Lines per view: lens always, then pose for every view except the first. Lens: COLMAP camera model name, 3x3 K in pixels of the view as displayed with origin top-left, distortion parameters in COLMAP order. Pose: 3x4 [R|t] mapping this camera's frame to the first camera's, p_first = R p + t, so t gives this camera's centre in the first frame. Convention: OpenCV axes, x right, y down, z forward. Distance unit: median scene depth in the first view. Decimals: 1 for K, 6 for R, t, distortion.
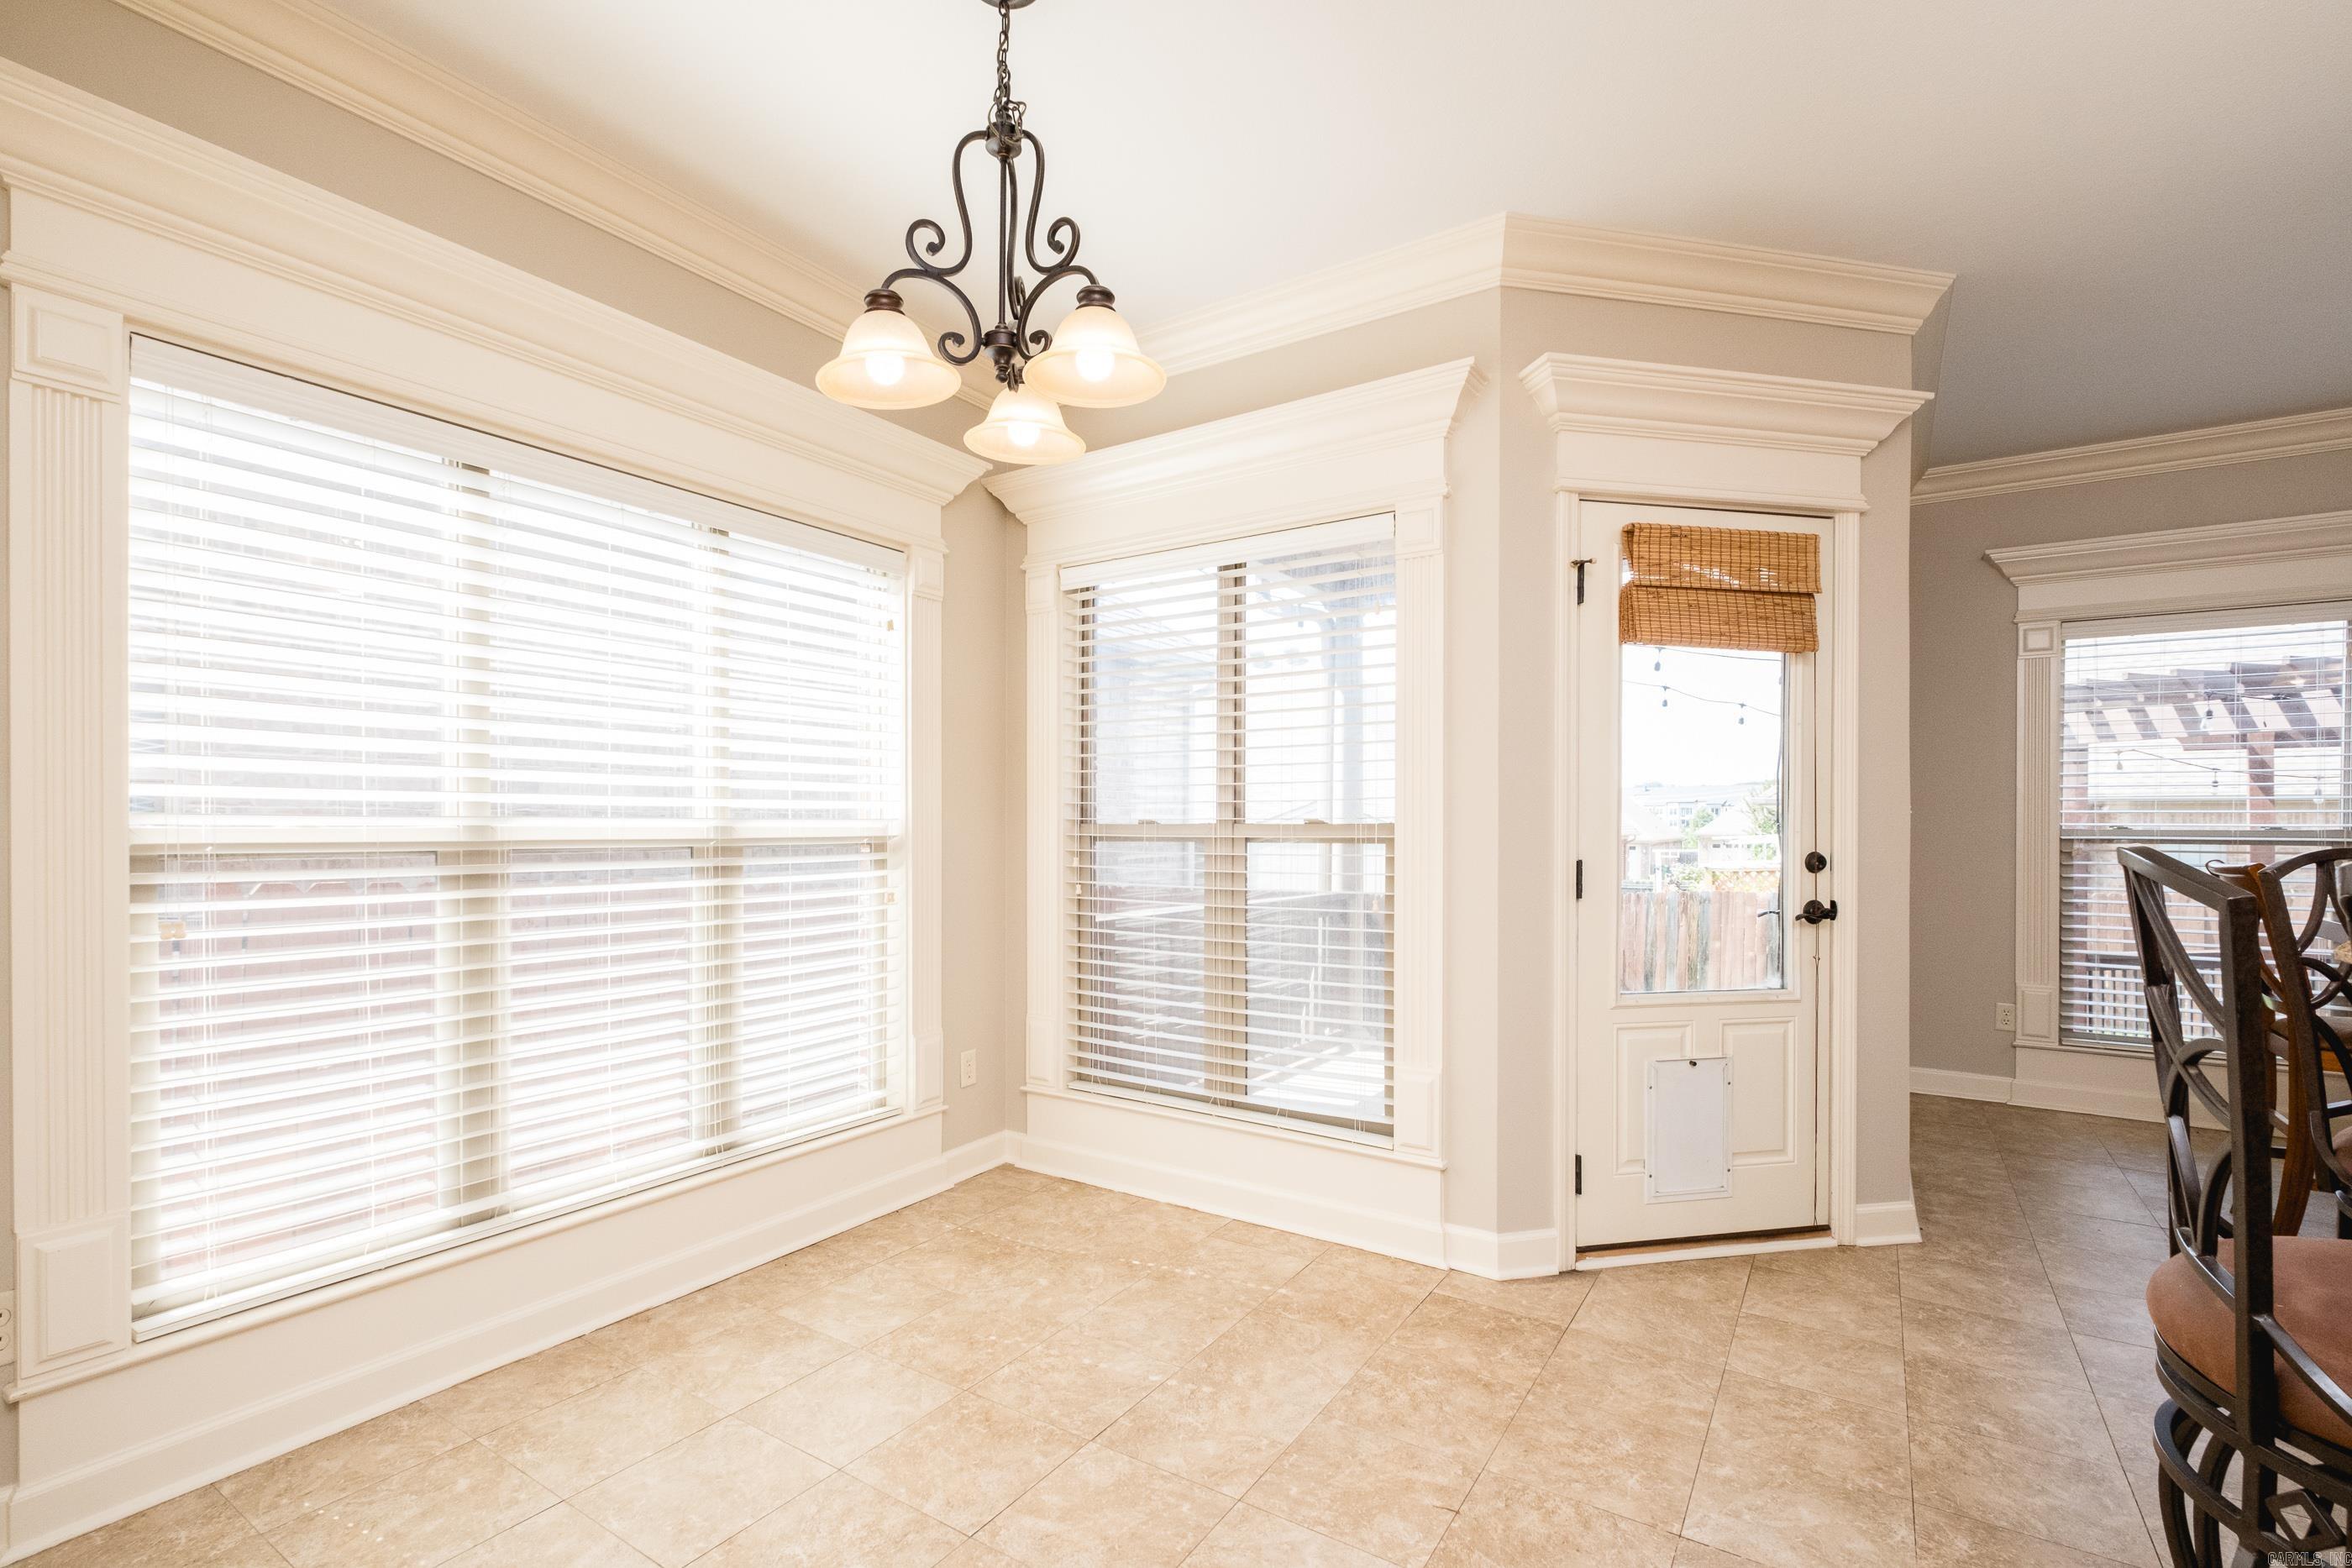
lens RADIAL K [[1035.8, 0, 1177.4], [0, 1035.8, 825.4], [0, 0, 1]] dist [0.007824, -0.003213]
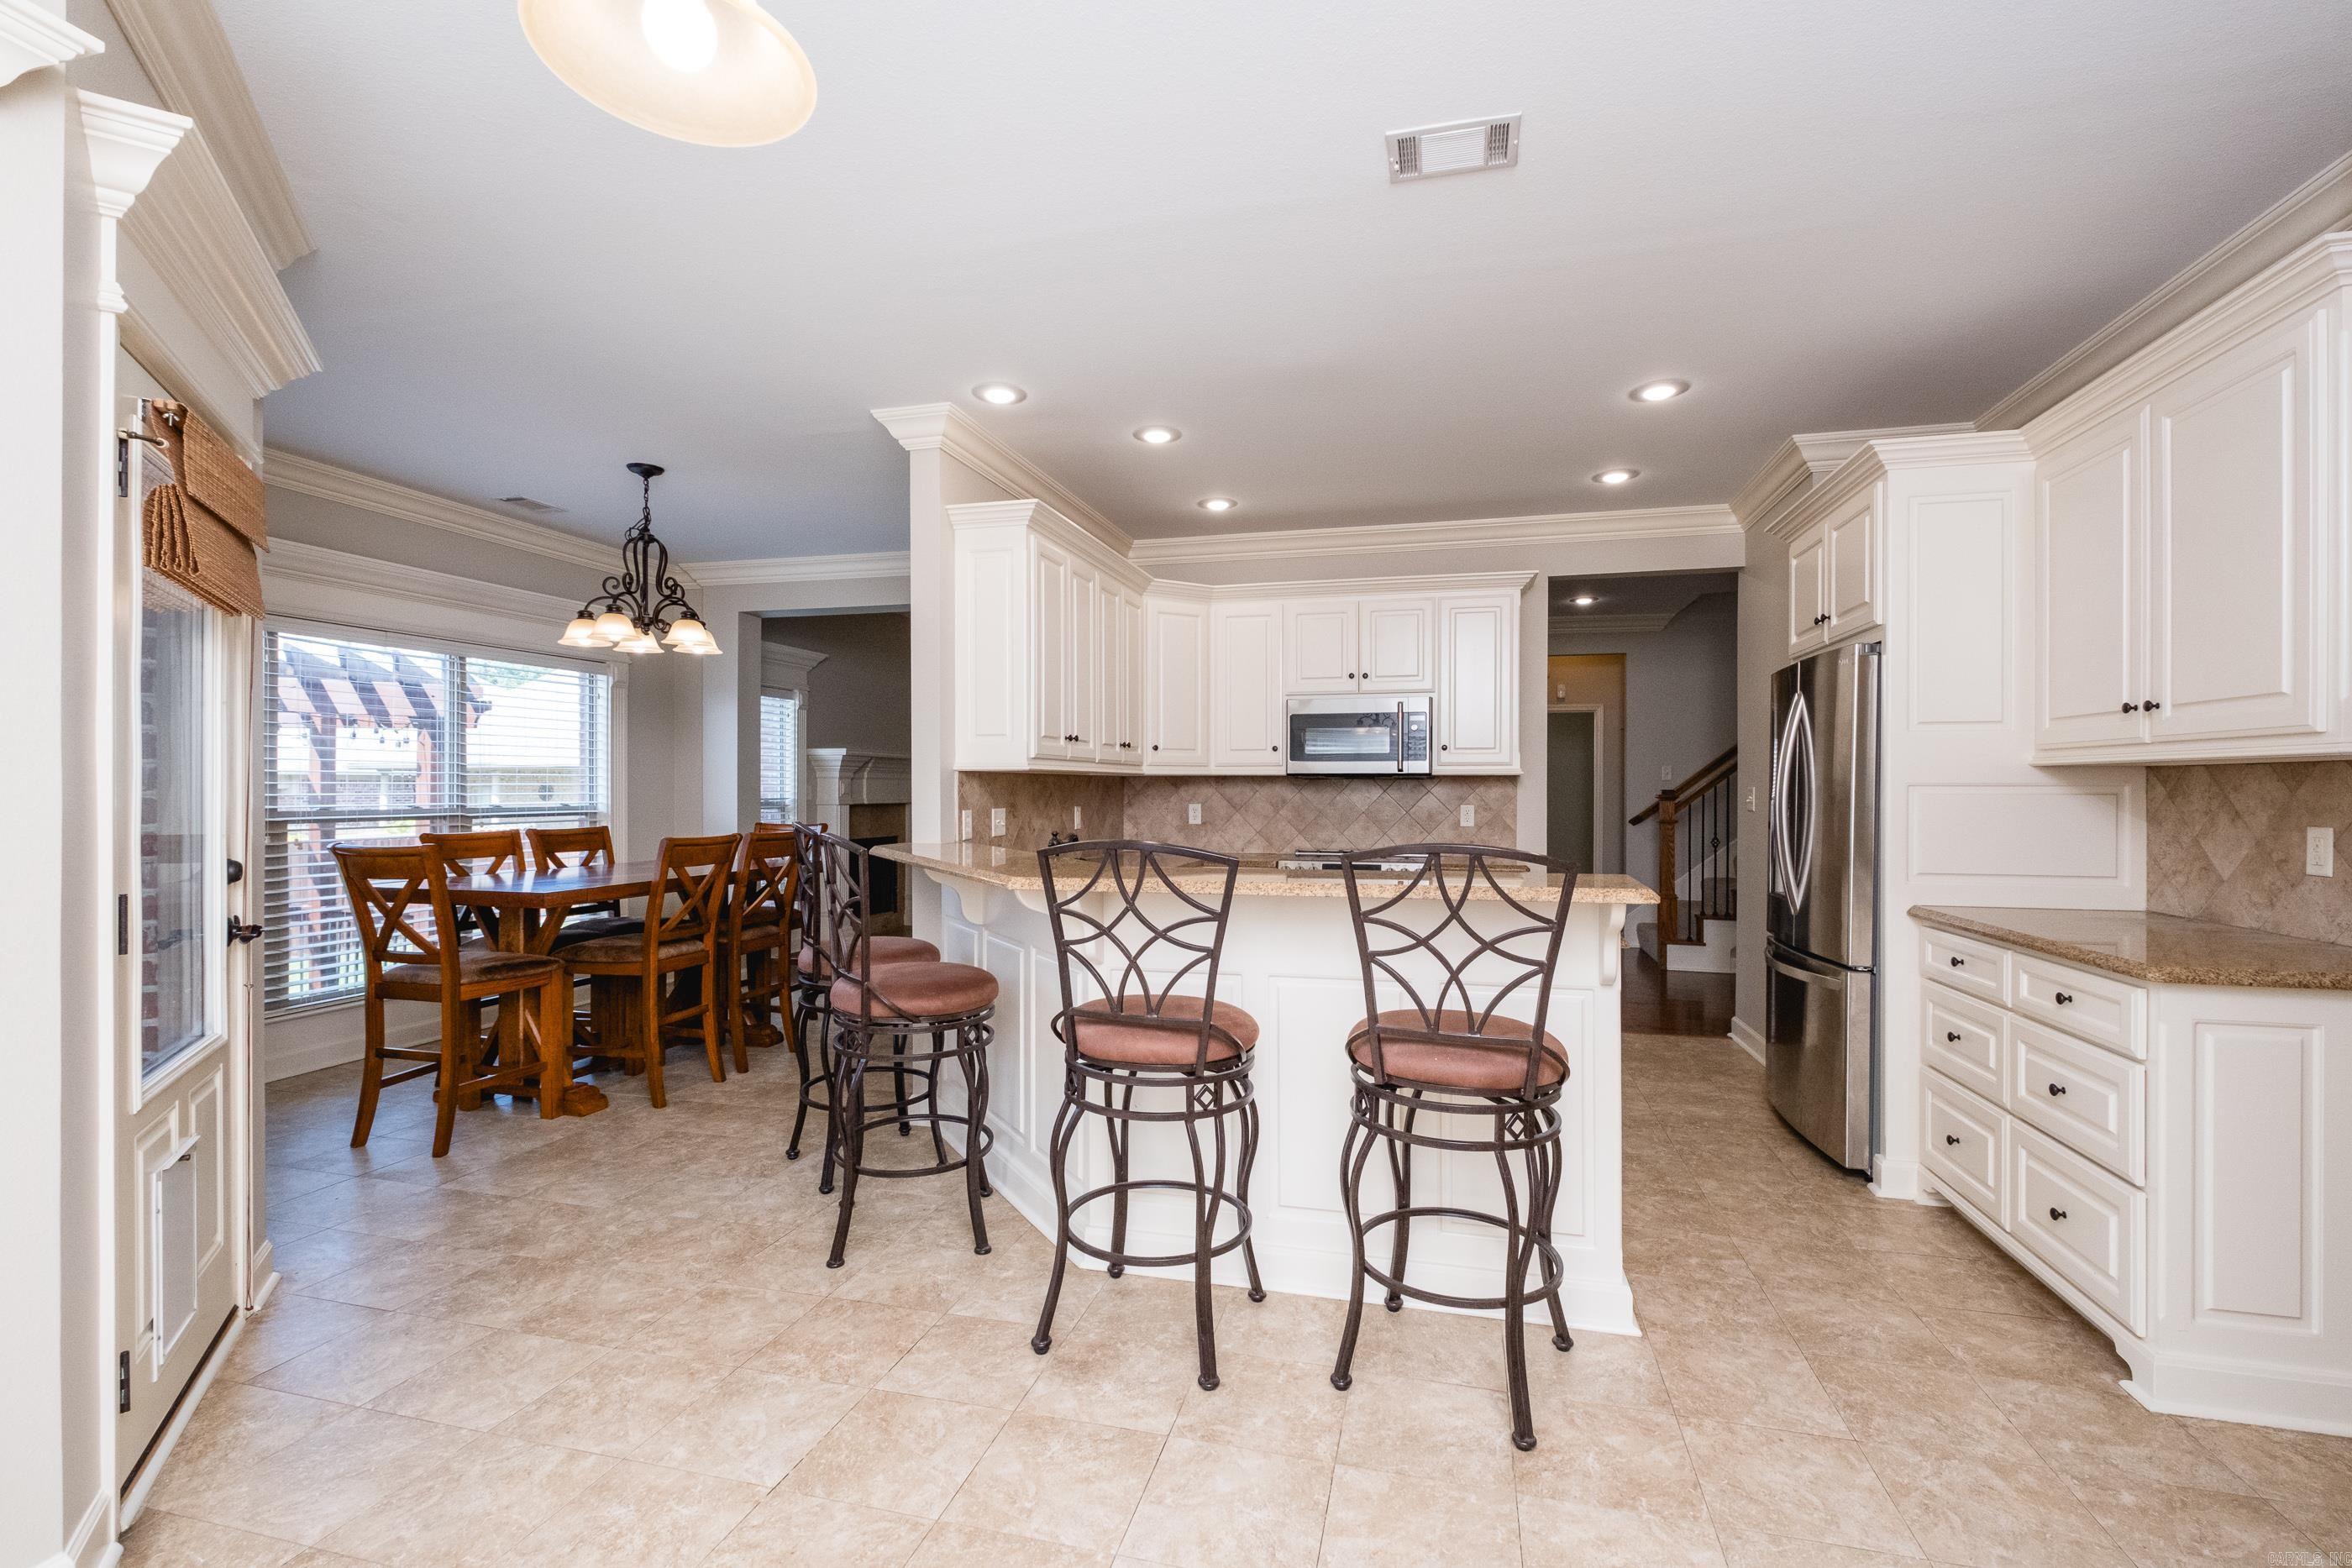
lens RADIAL K [[1035.8, 0, 1153.6], [0, 1035.8, 782.2], [0, 0, 1]] dist [0.007824, -0.003213]
pose [[-0.311701, 0.003671, 0.950173, -0.423958], [0.000463, 0.999993, -0.003712, -0.035360], [-0.950180, -0.000717, -0.311701, 0.592001]]
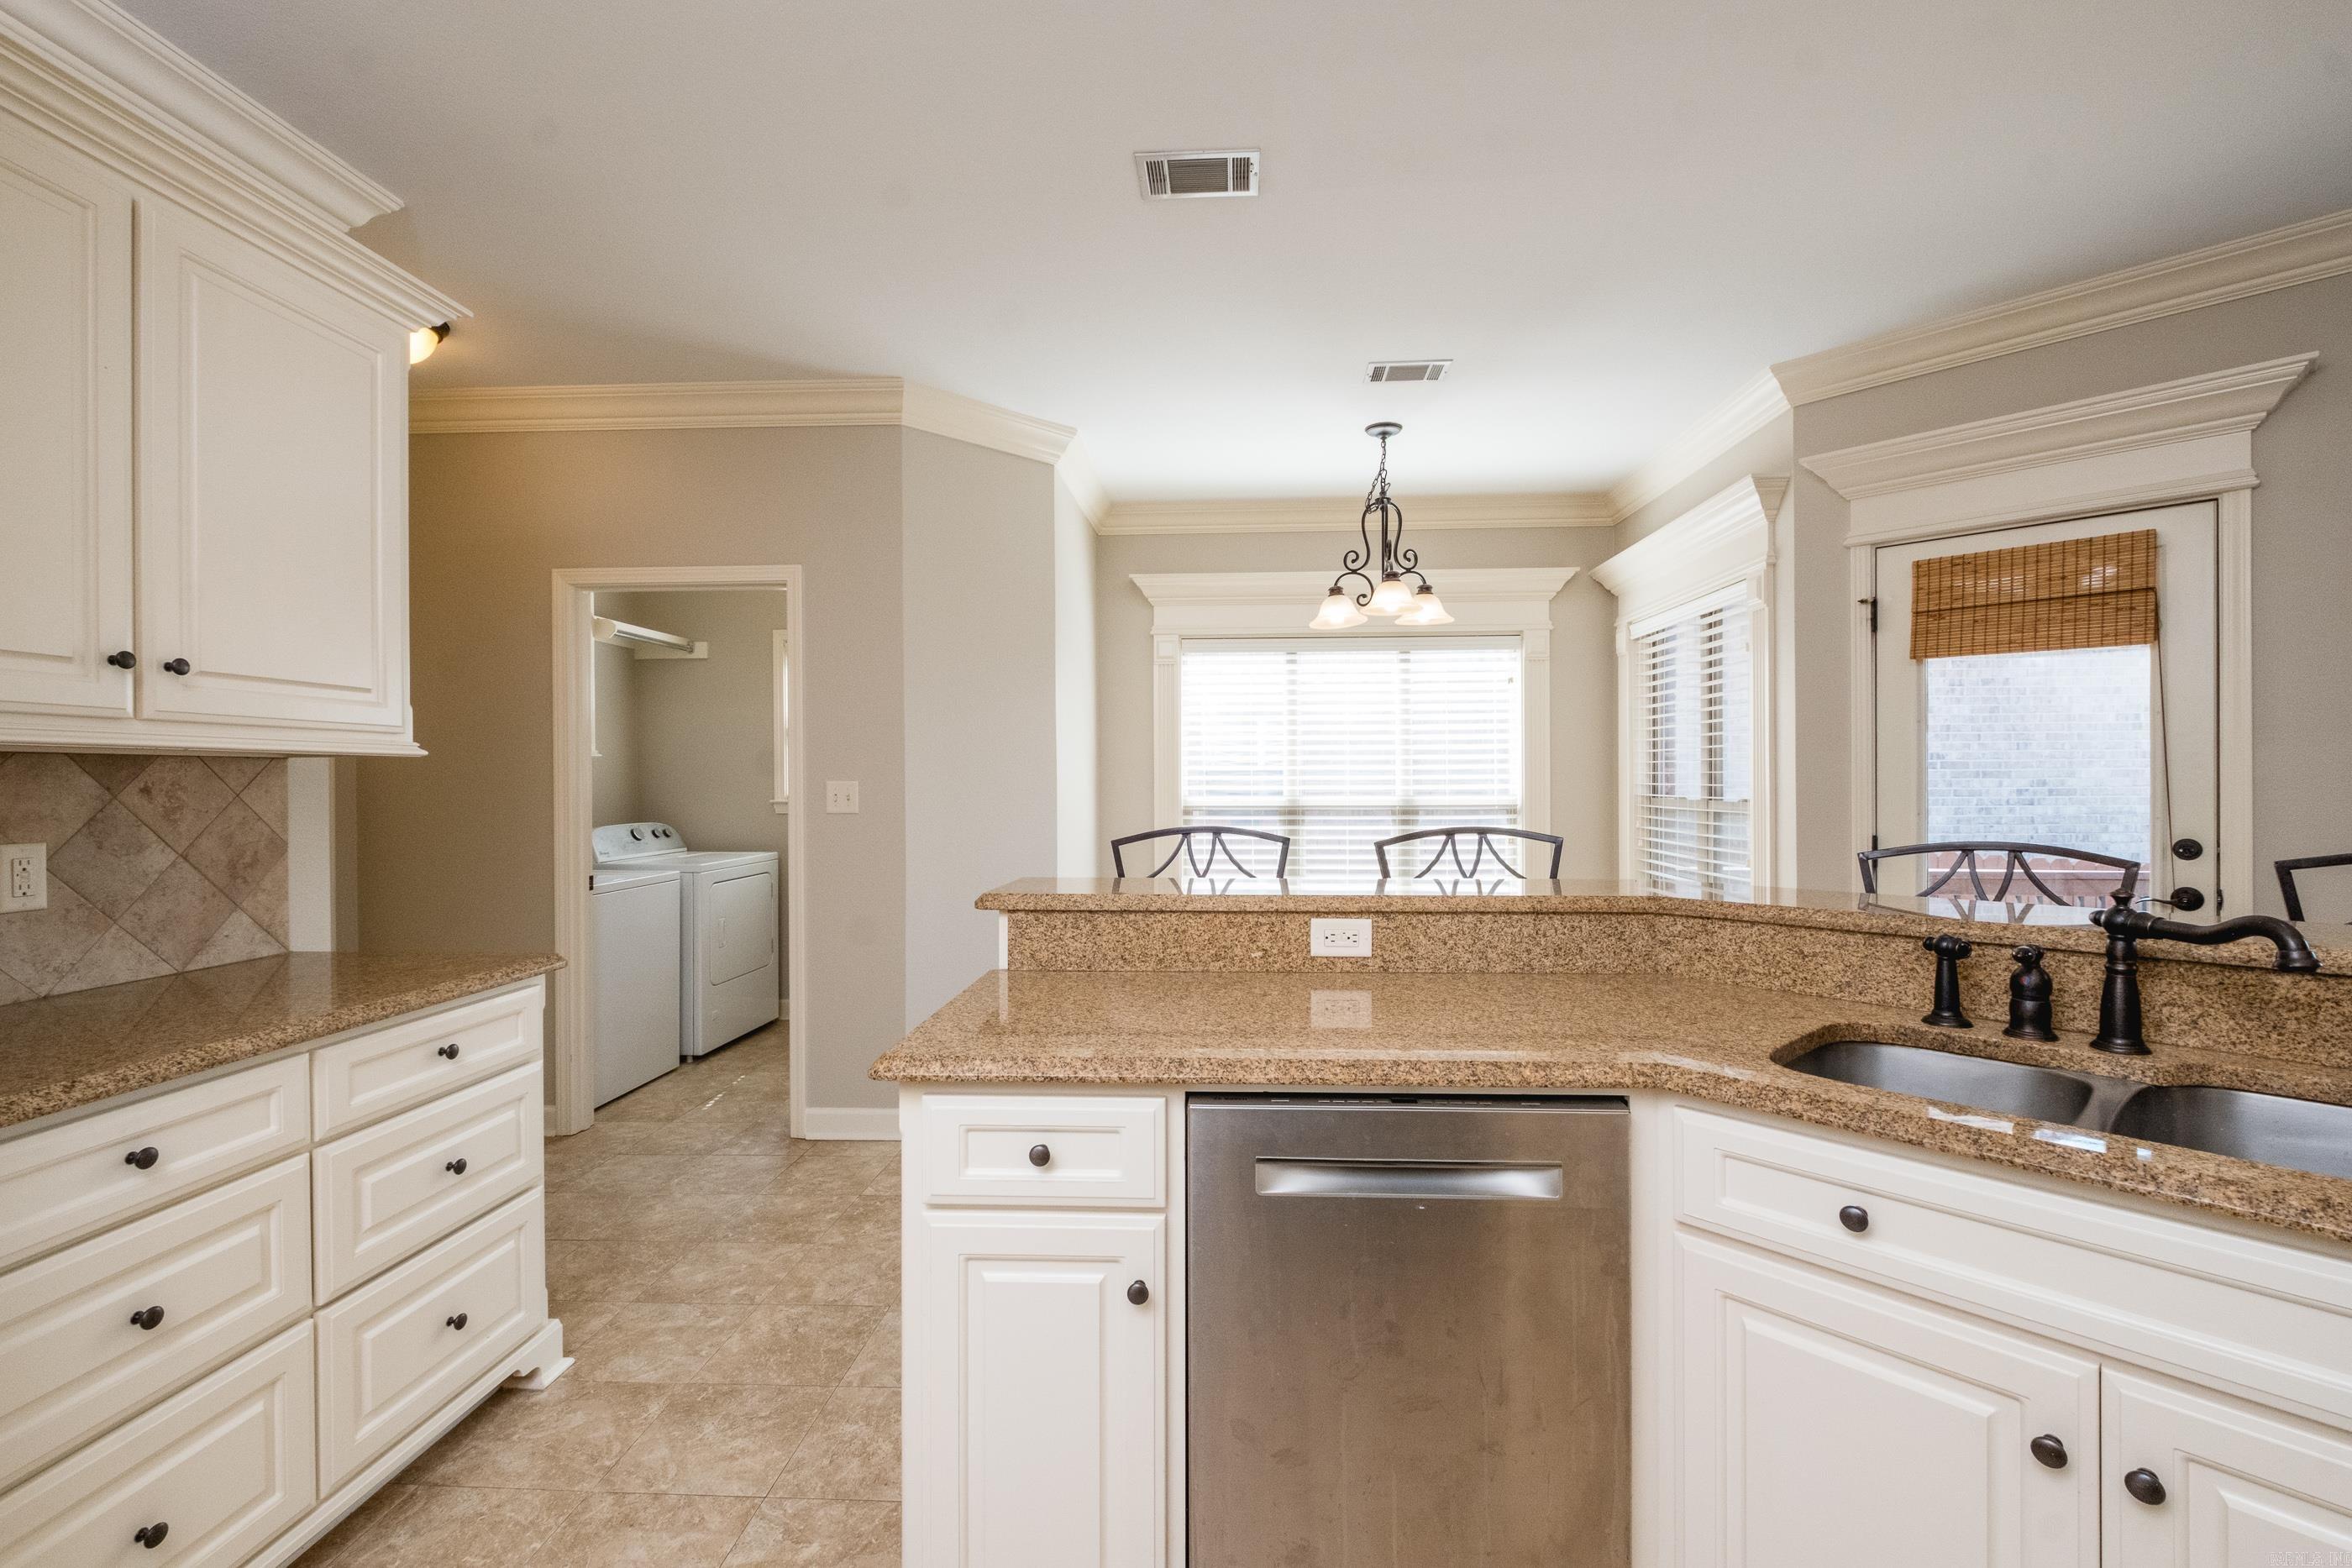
lens RADIAL K [[1035.8, 0, 1229.3], [0, 1035.8, 772.6], [0, 0, 1]] dist [0.007824, -0.003213]
pose [[0.542868, -0.007550, -0.839784, 1.023824], [0.002762, 0.999970, -0.007204, -0.036436], [0.839814, 0.001591, 0.542872, -0.337439]]
